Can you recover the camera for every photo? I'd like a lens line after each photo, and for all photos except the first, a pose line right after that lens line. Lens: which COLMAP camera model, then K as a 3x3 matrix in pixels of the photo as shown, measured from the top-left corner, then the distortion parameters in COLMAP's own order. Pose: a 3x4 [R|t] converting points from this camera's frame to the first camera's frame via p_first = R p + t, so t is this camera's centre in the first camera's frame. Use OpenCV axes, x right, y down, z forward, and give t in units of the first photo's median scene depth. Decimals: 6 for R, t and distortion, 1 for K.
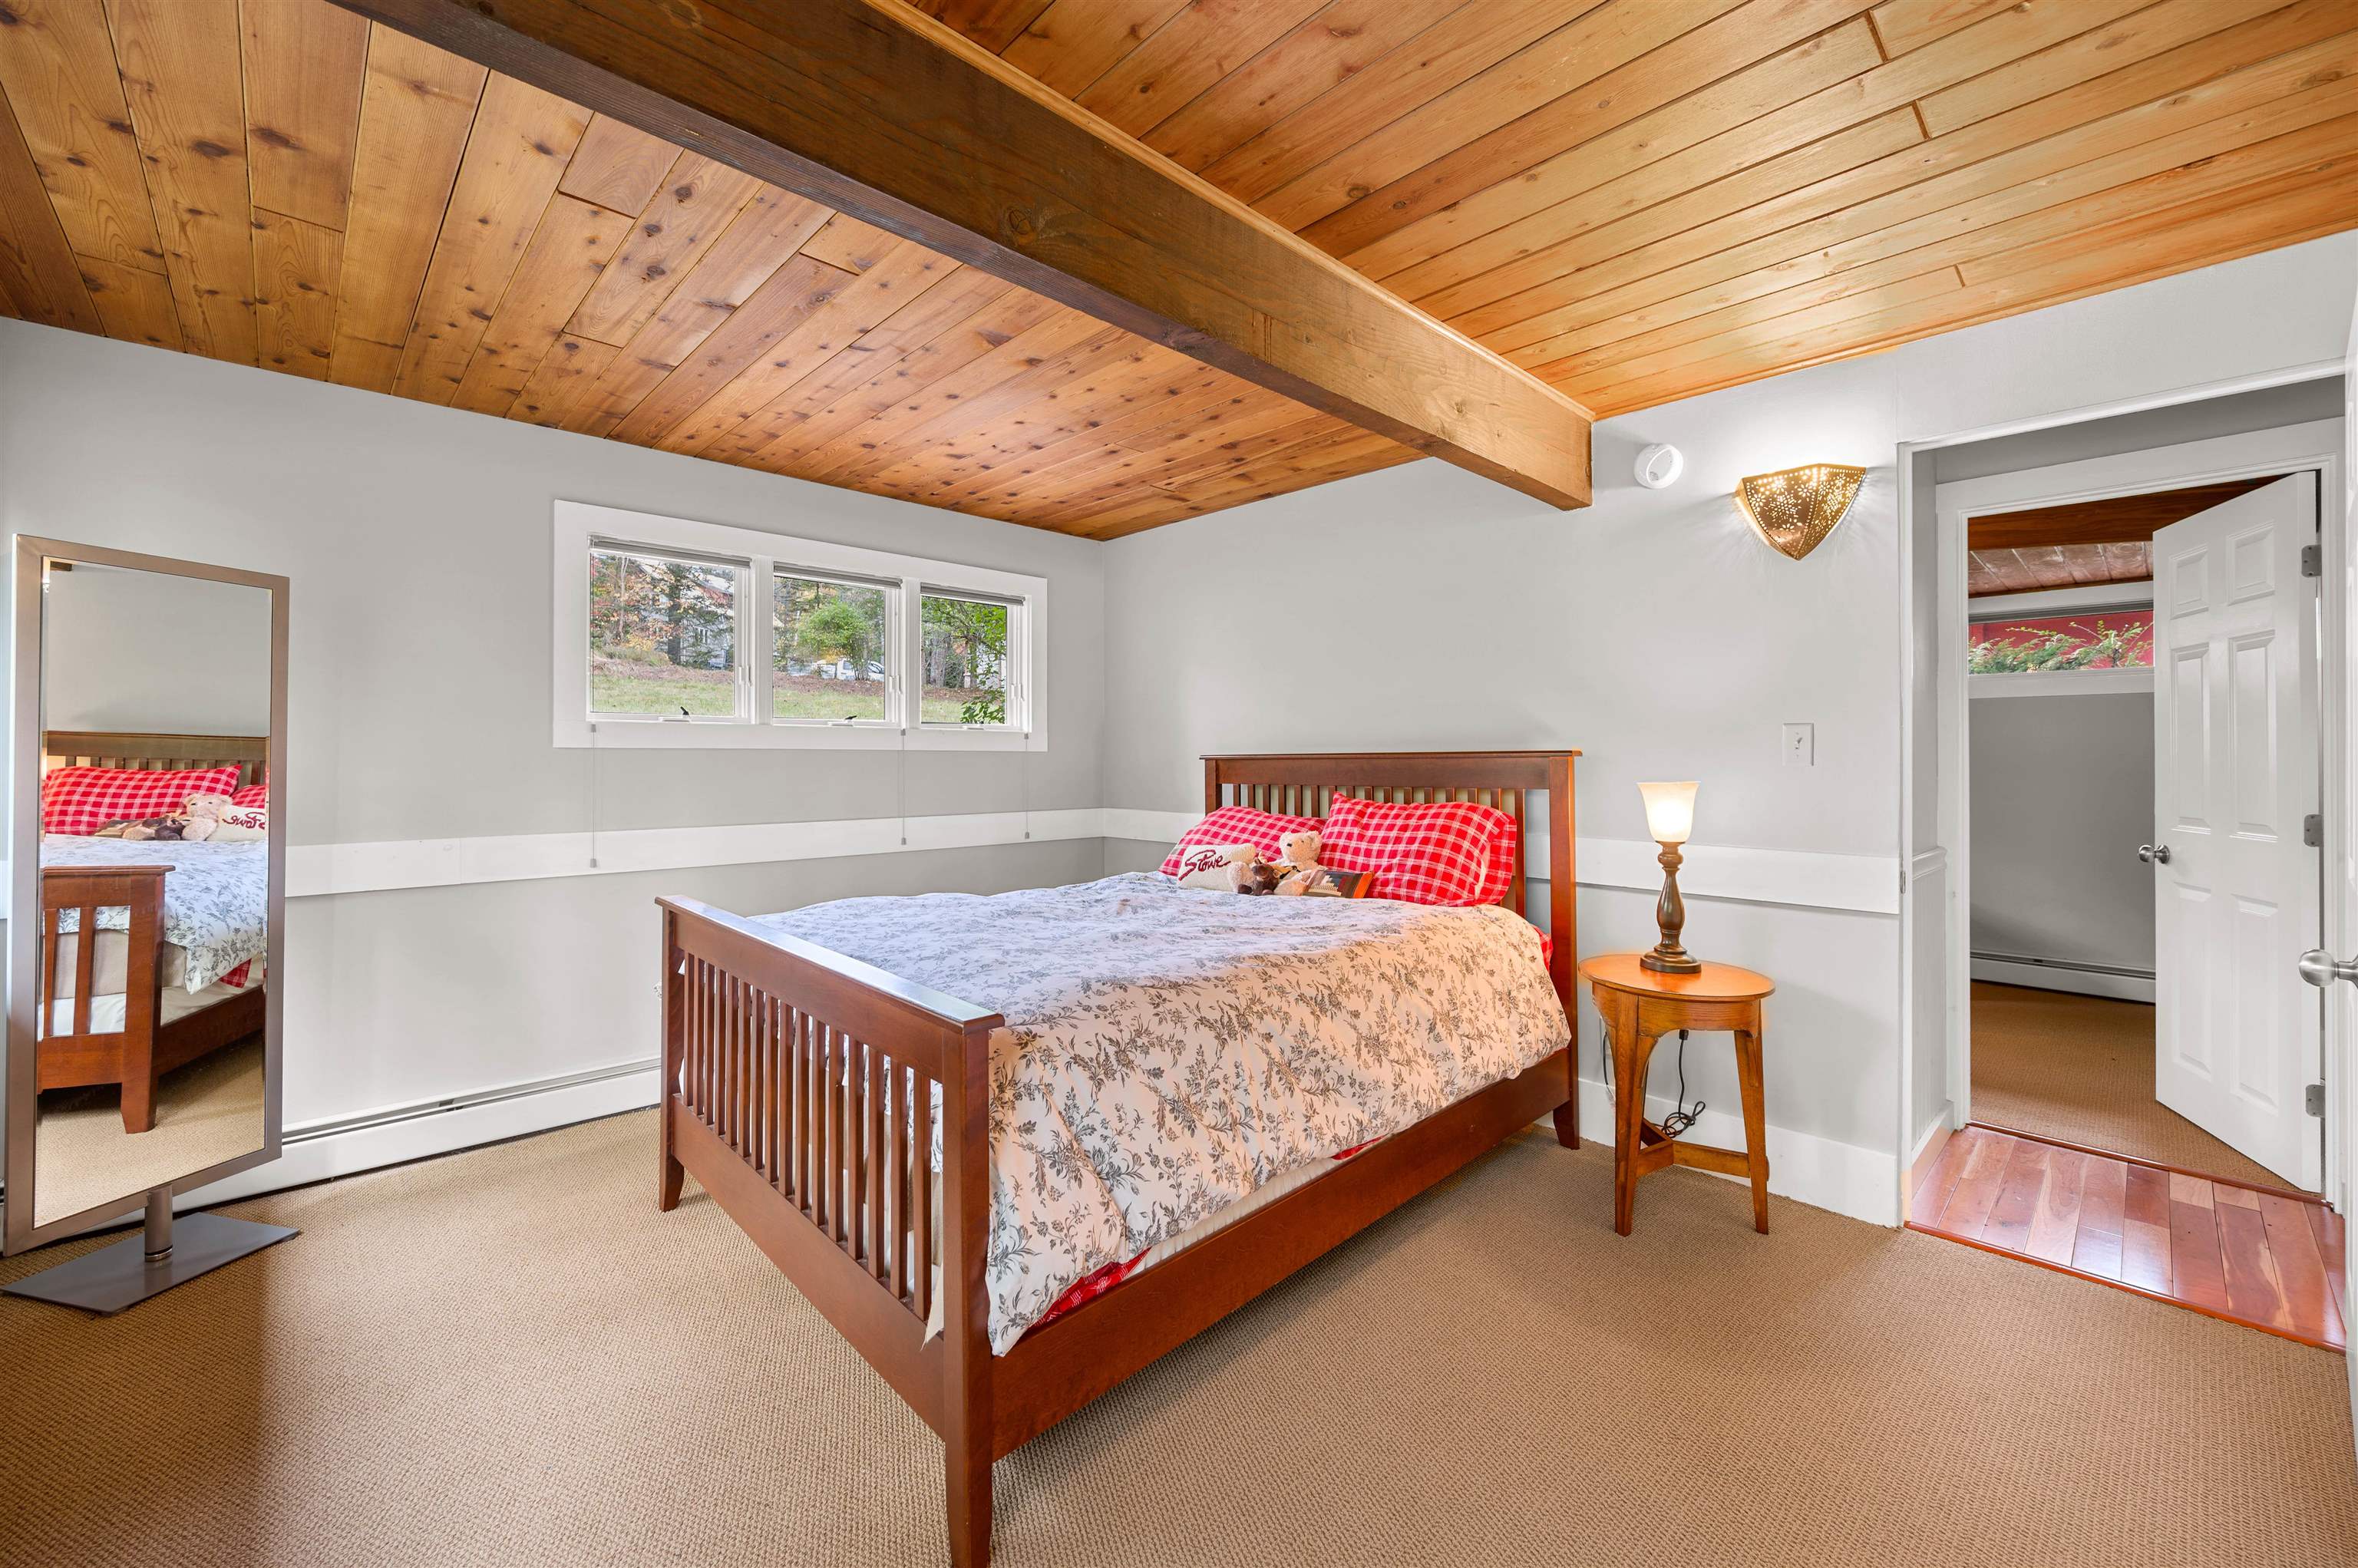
lens RADIAL K [[932.7, 0, 1171.5], [0, 932.7, 765.9], [0, 0, 1]] dist [-0.001015, -0.000092]
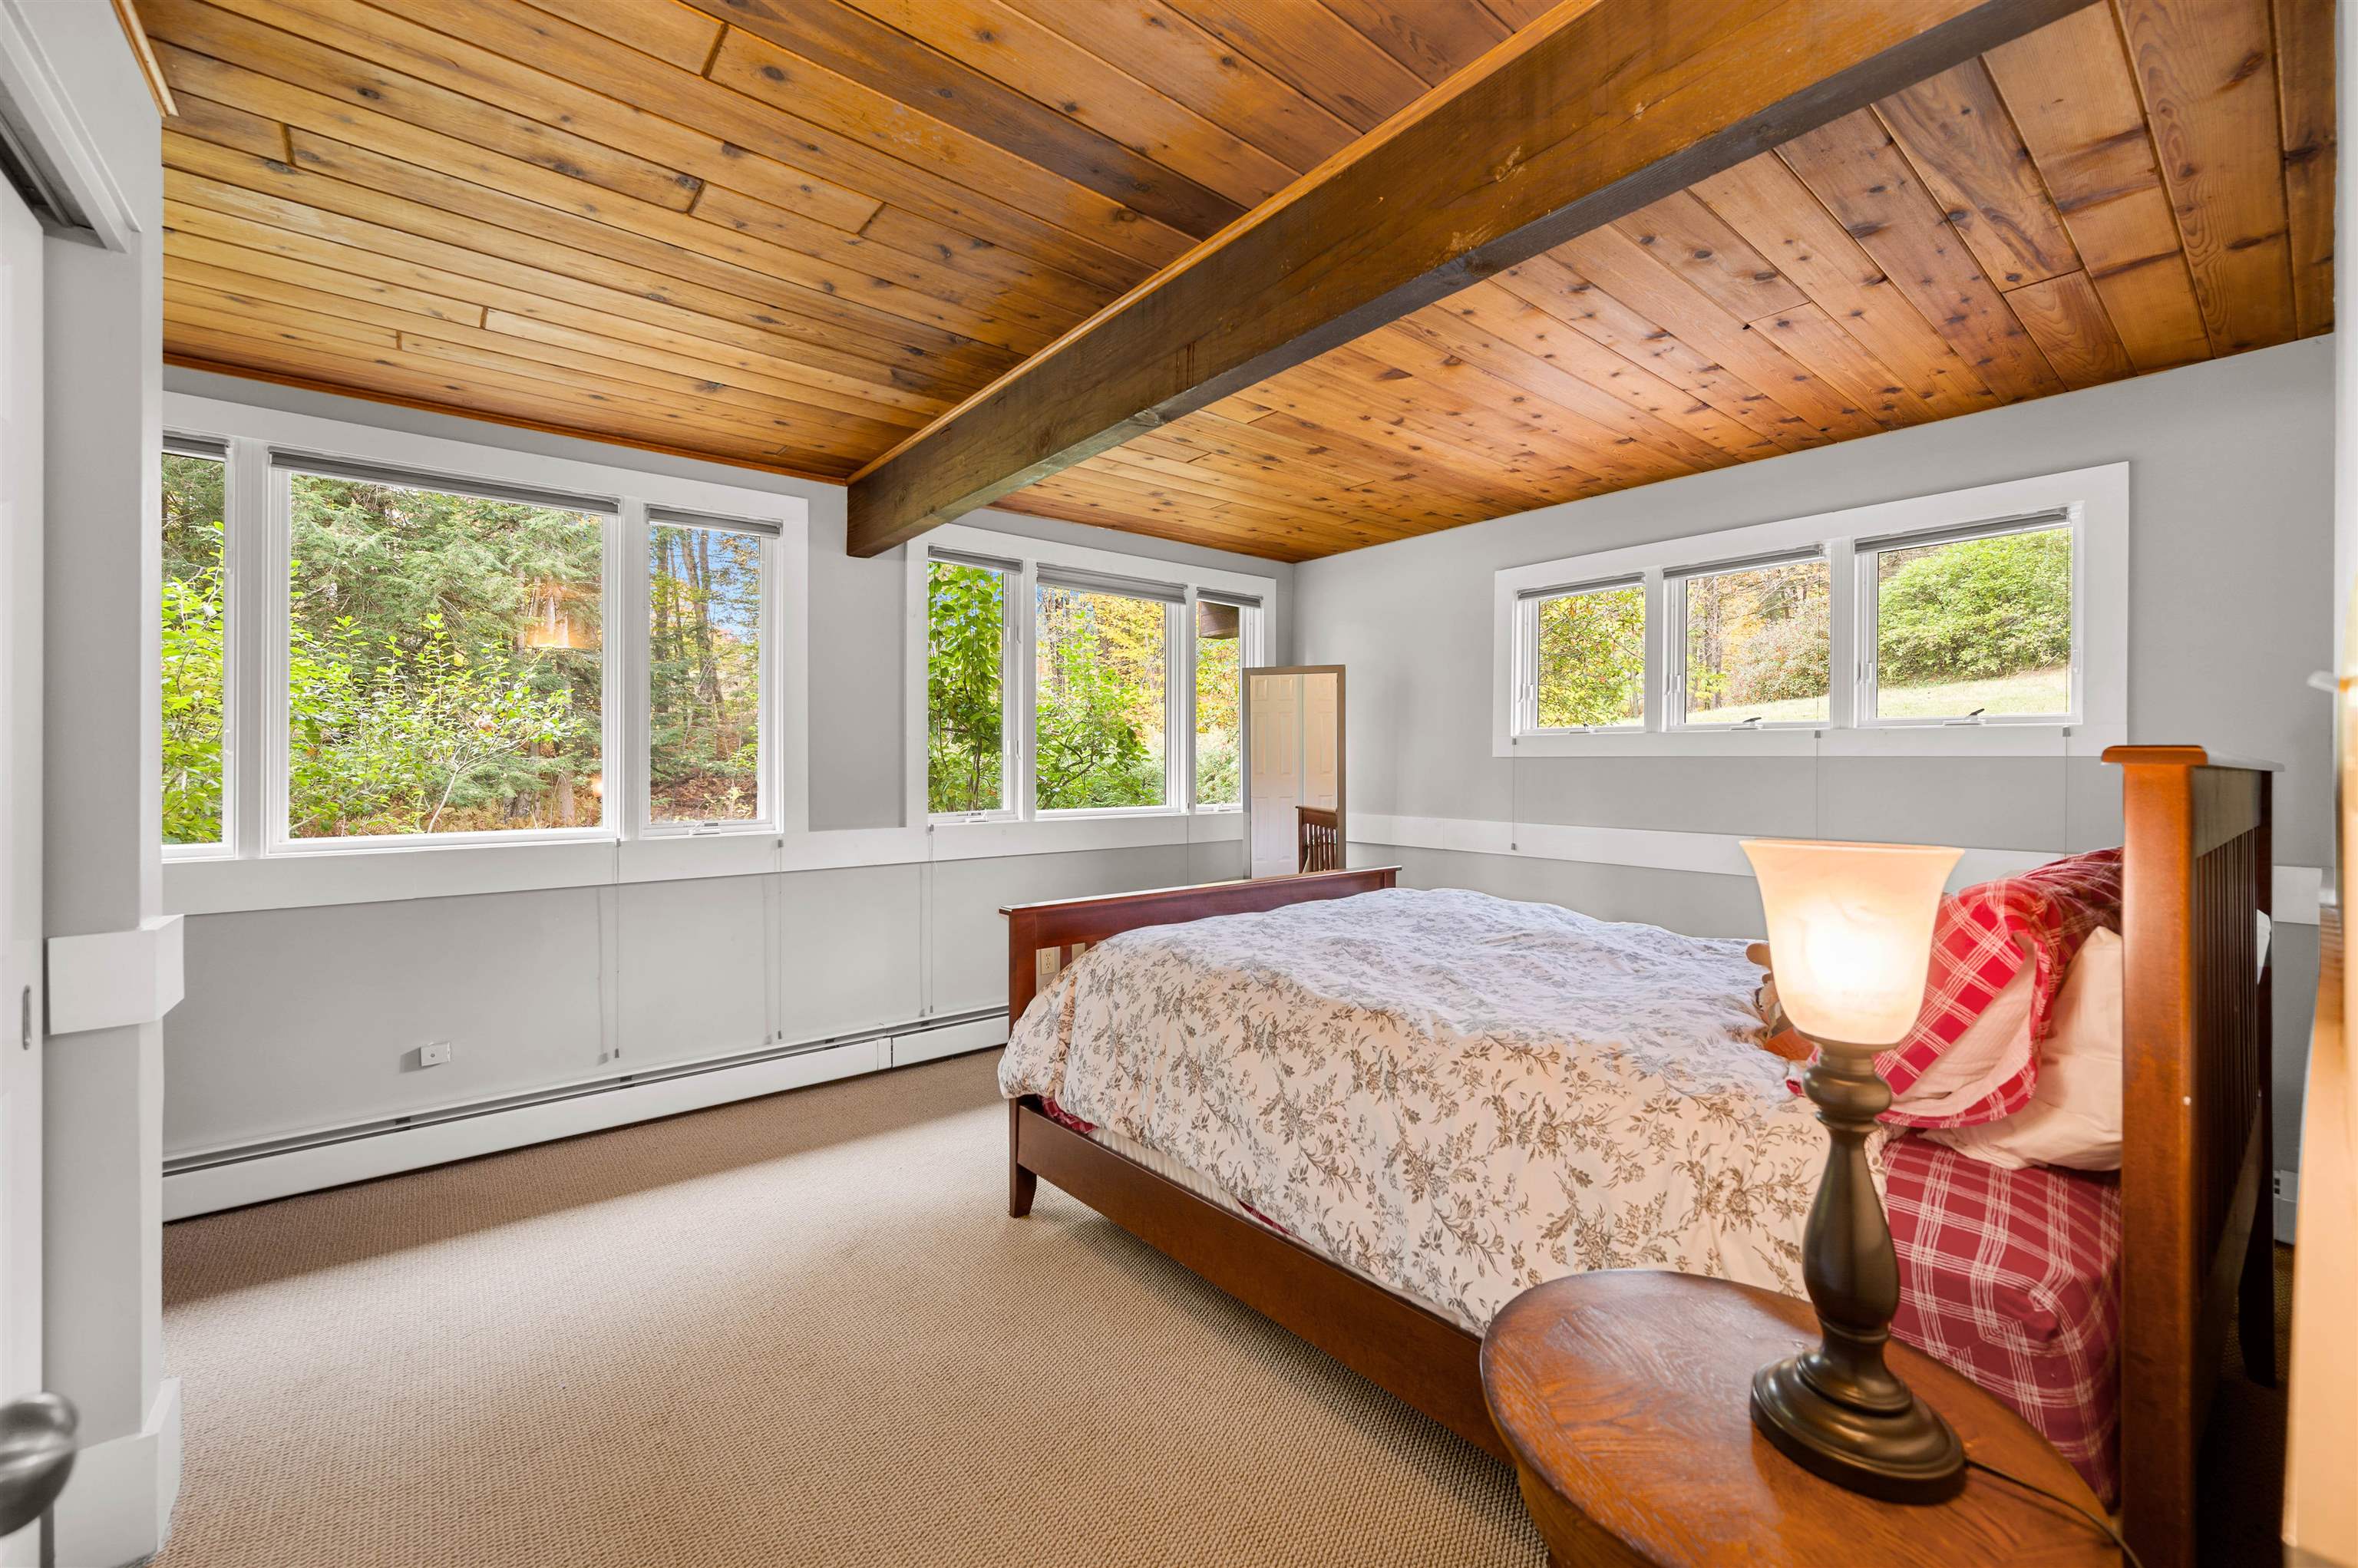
lens RADIAL K [[932.7, 0, 1178.2], [0, 932.7, 765.2], [0, 0, 1]] dist [-0.001015, -0.000092]
pose [[-0.087045, 0.004825, -0.996193, 0.797165], [-0.016211, 0.999849, 0.006259, -0.010134], [0.996072, 0.016694, -0.086954, 0.750151]]
